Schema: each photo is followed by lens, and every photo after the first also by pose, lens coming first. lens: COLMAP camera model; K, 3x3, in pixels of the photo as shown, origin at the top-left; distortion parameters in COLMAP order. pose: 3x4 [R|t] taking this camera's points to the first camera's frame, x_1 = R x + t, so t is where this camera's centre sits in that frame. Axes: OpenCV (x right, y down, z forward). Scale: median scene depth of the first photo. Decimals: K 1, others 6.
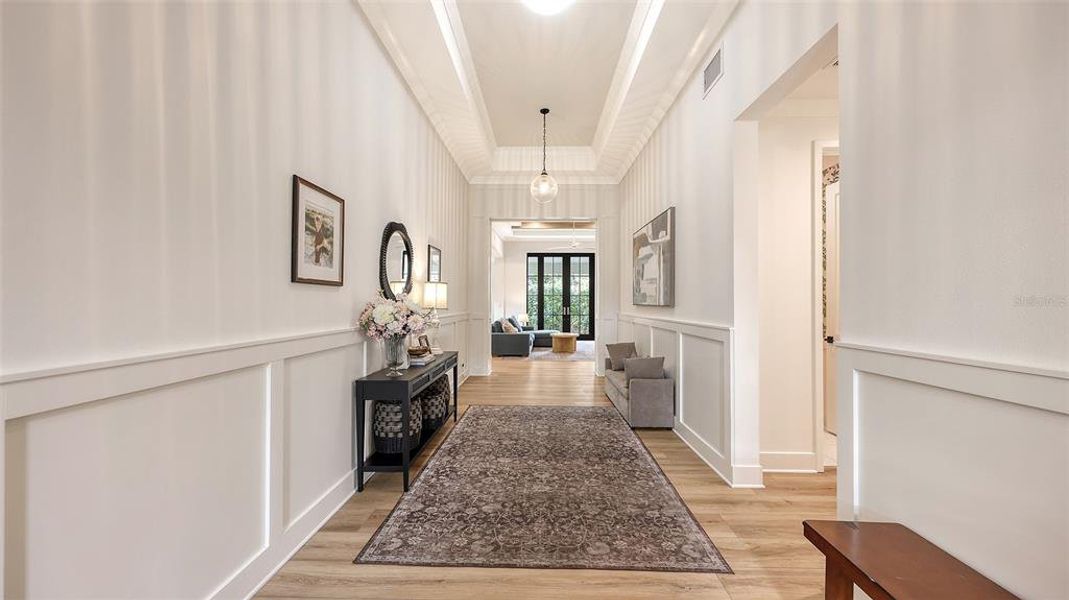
lens RADIAL K [[363.8, 0, 534.3], [0, 363.8, 300.8], [0, 0, 1]] dist [0.000179, 0.000136]
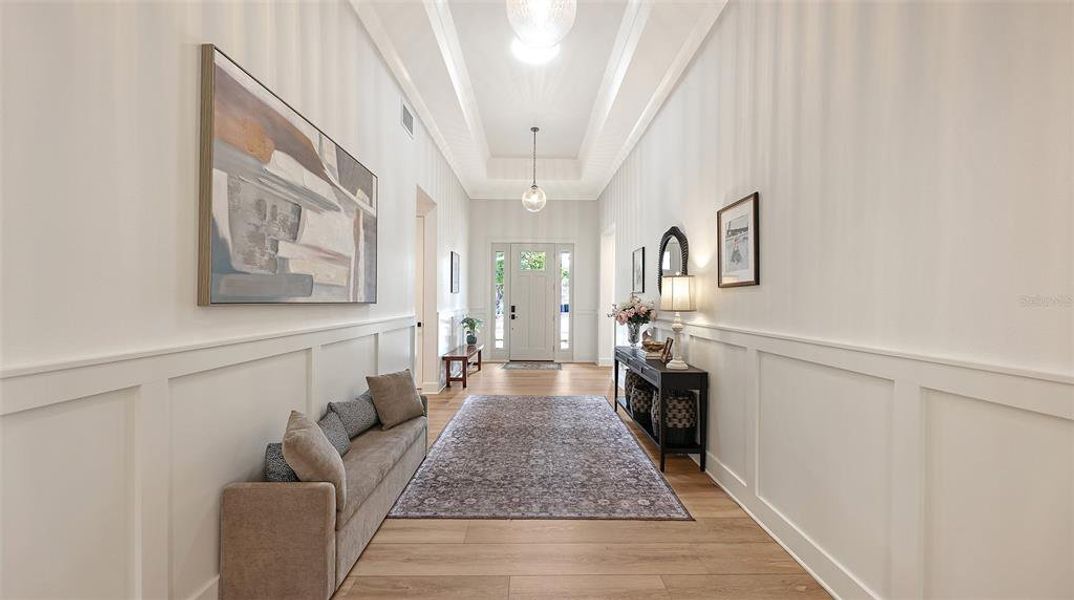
lens RADIAL K [[367.8, 0, 536.5], [0, 367.8, 298.4], [0, 0, 1]] dist [-0.000623, -0.000367]
pose [[-0.999403, -0.010867, -0.032803, 0.060491], [-0.010501, 0.999881, -0.011299, 0.012457], [0.032922, -0.010948, -0.999398, 2.009433]]
